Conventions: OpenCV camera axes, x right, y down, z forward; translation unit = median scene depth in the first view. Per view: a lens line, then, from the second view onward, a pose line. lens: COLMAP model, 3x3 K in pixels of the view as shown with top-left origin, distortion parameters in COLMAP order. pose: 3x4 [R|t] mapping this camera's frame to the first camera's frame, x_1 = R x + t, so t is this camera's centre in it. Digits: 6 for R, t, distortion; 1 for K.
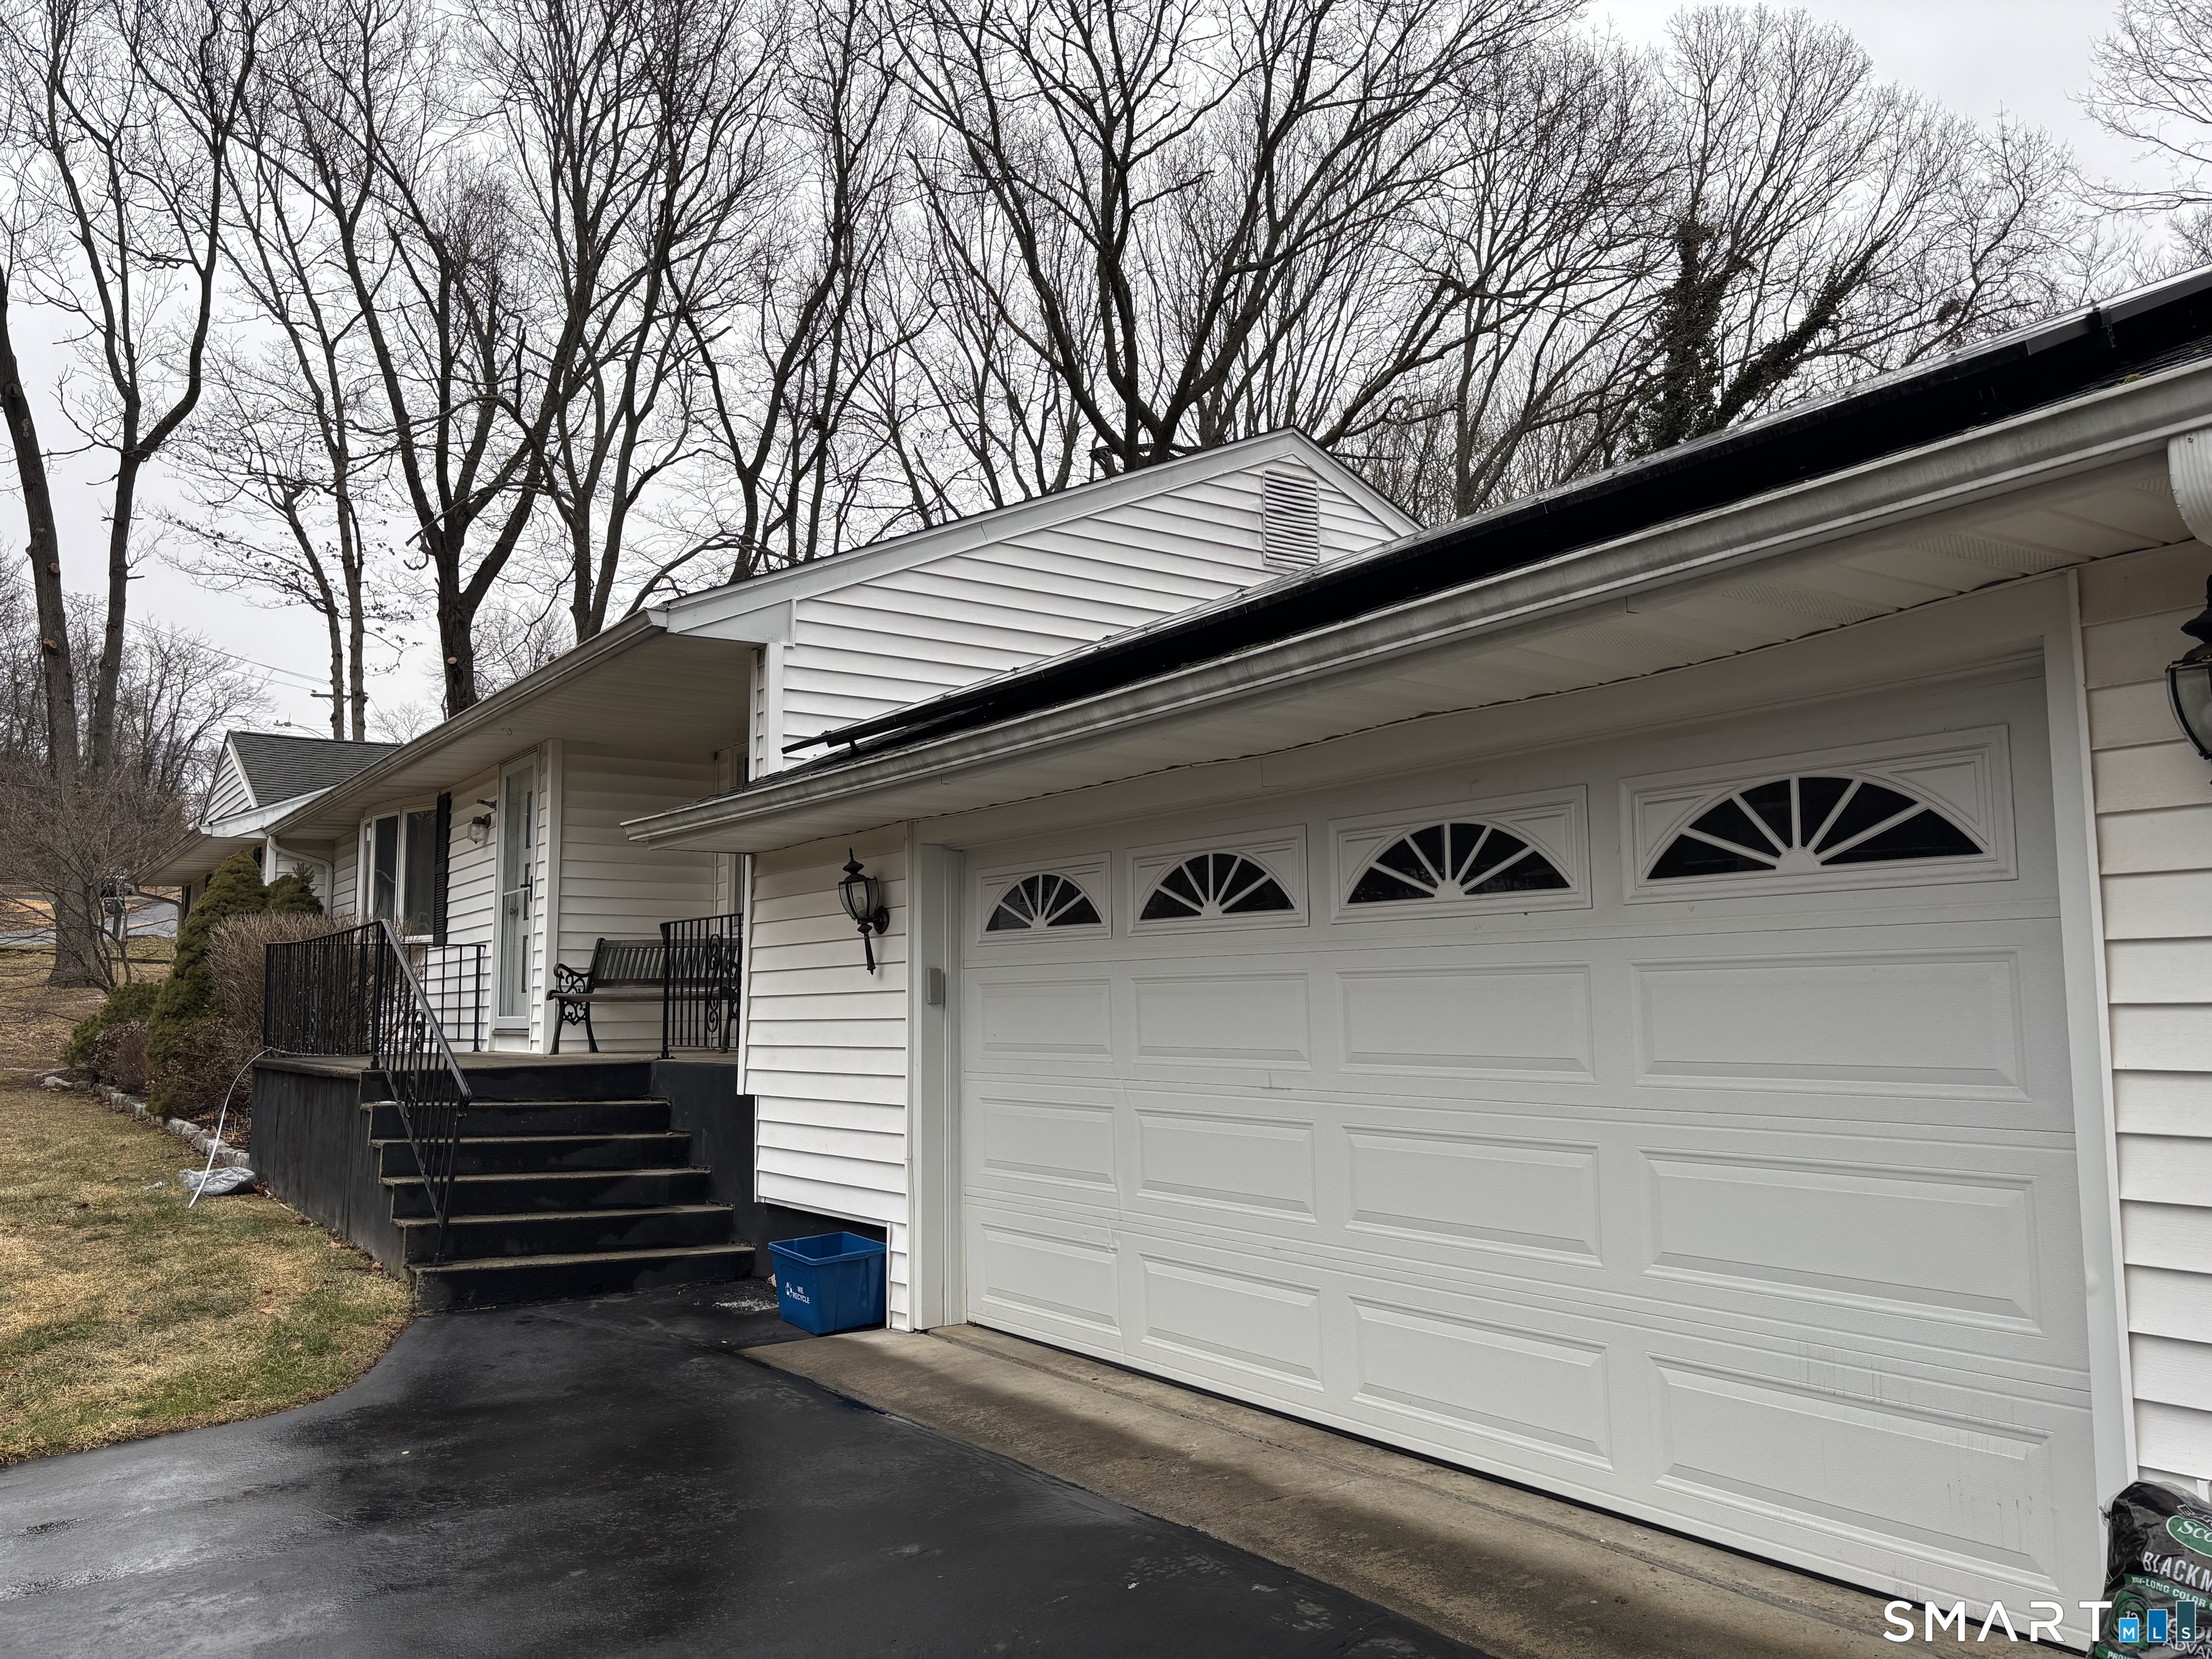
lens RADIAL K [[1671.0, 0, 1069.8], [0, 1671.0, 814.0], [0, 0, 1]] dist [0.063657, -0.062096]
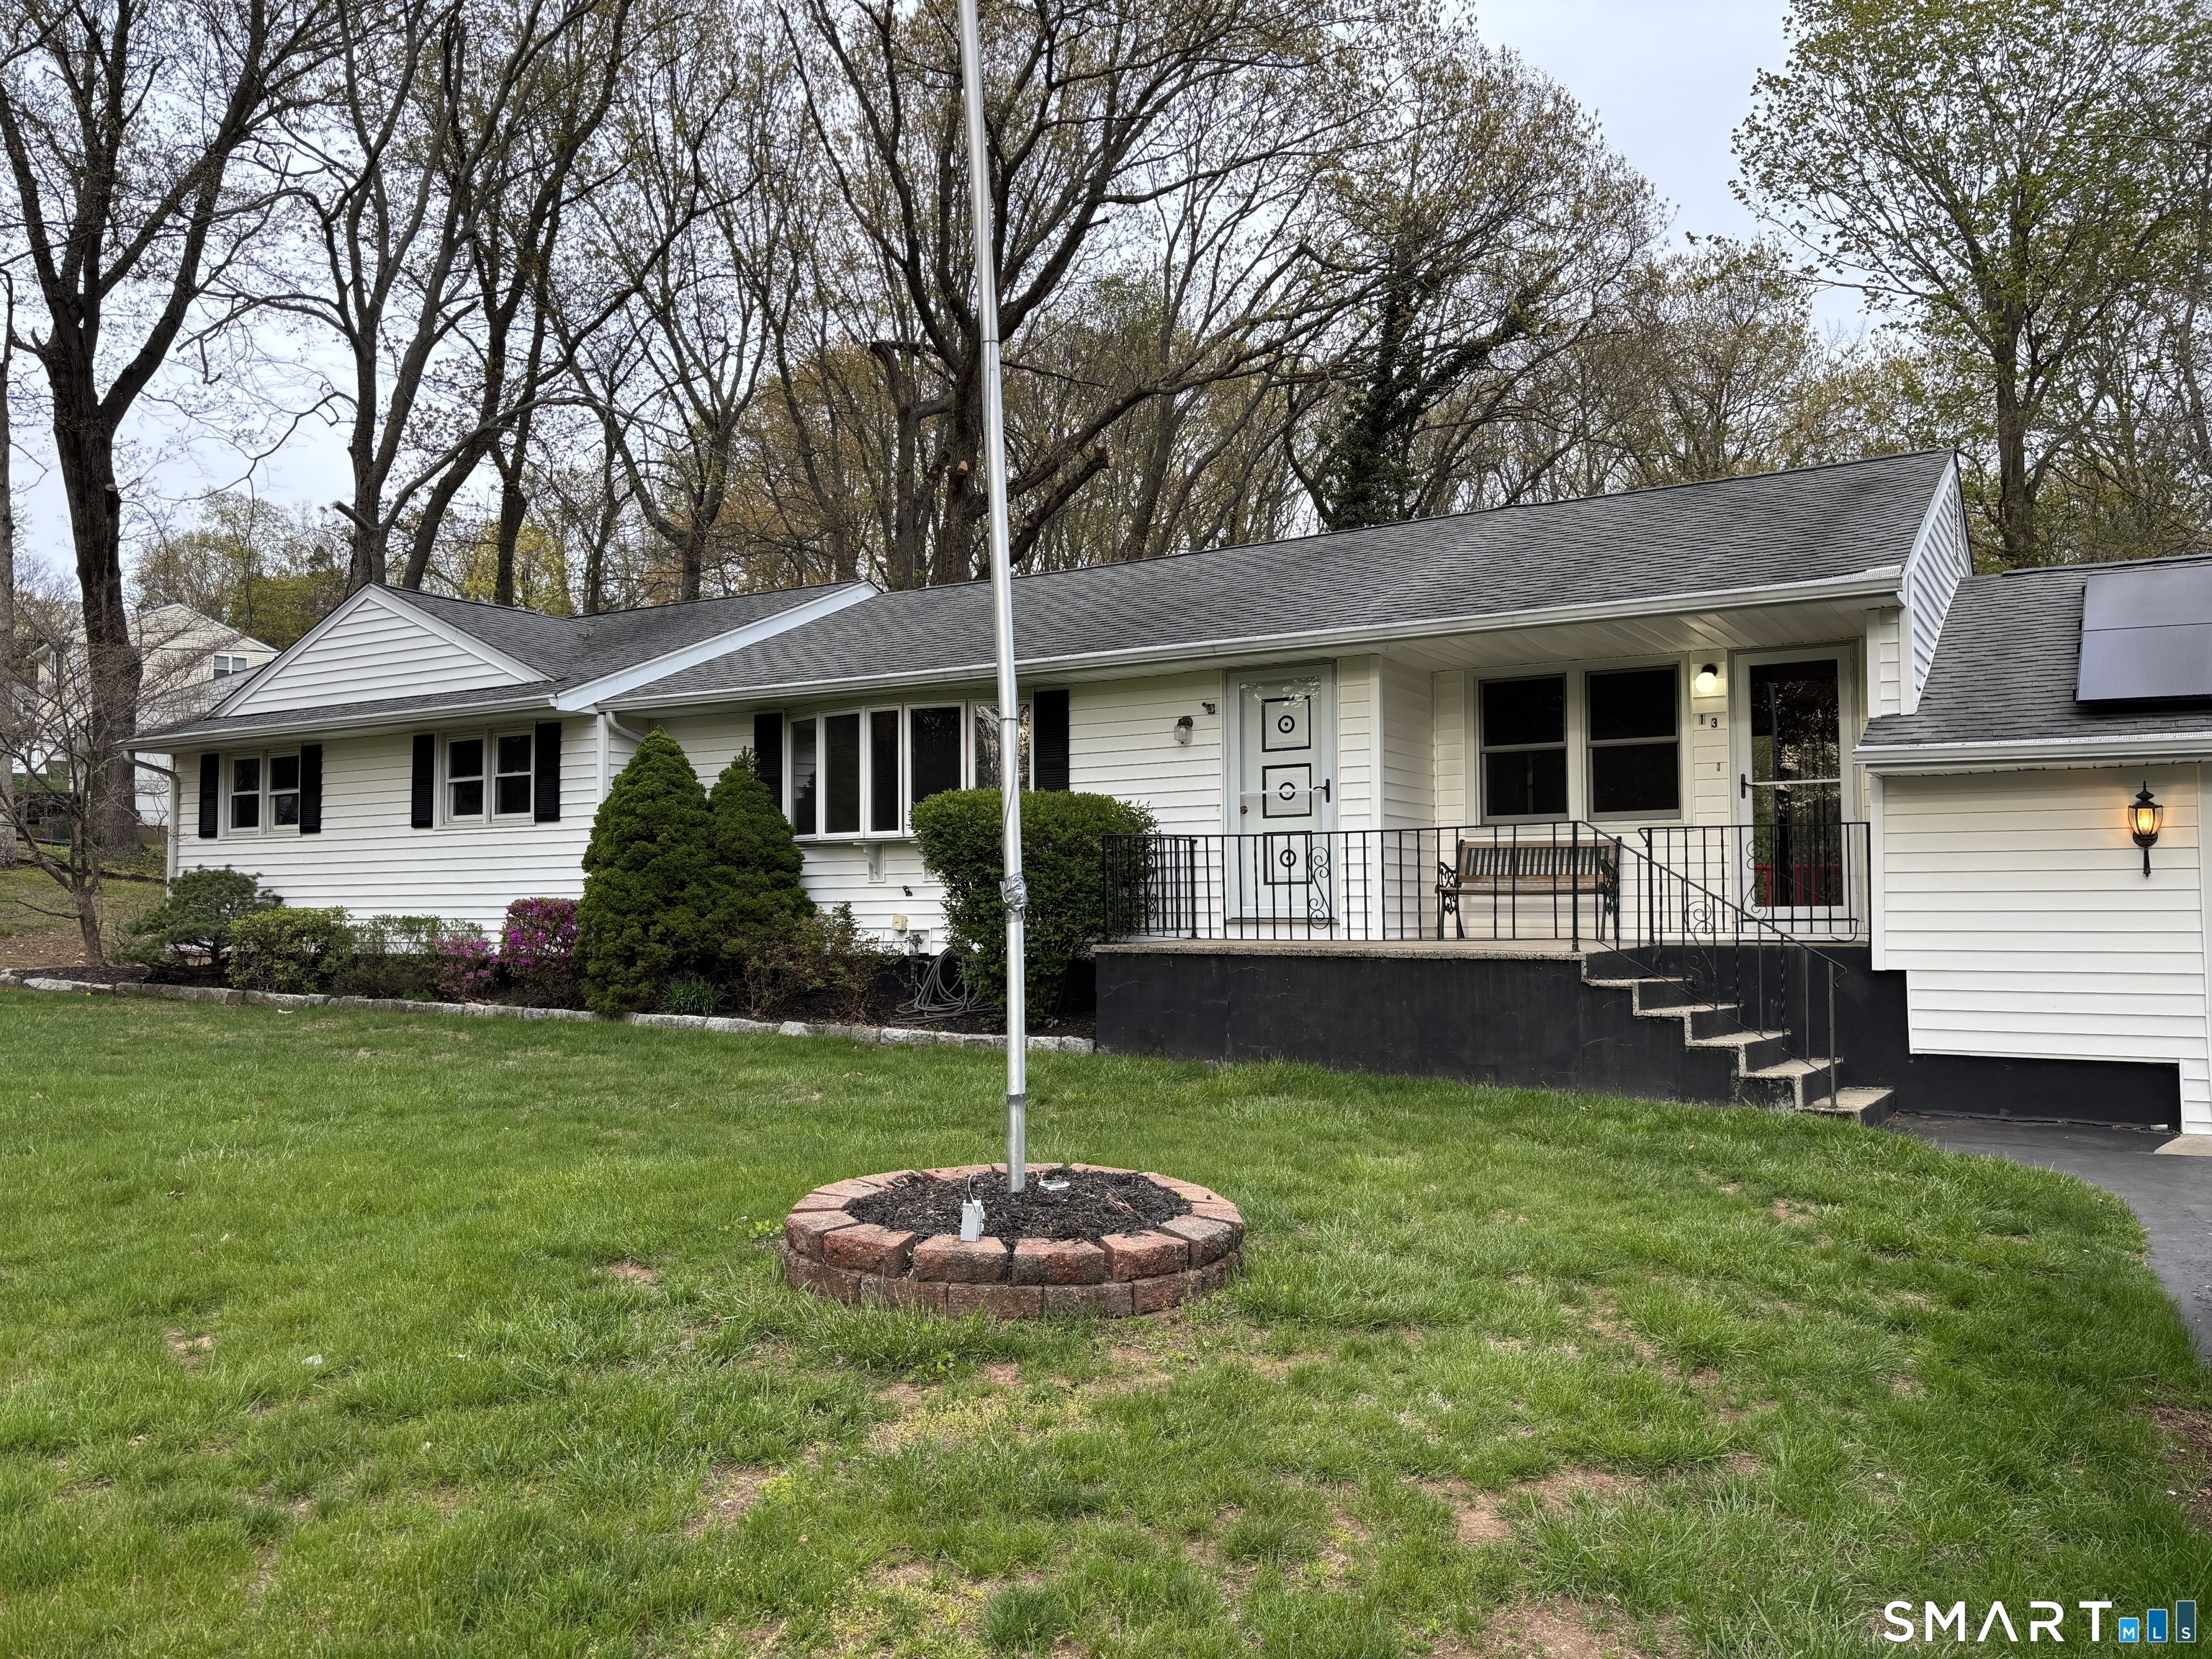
lens RADIAL K [[1671.0, 0, 1102.5], [0, 1671.0, 828.3], [0, 0, 1]] dist [0.063657, -0.062096]
pose [[0.907428, 0.024553, 0.419491, -0.323818], [-0.051992, 0.997181, 0.054101, 0.006308], [-0.416980, -0.070903, 0.906146, 0.028355]]
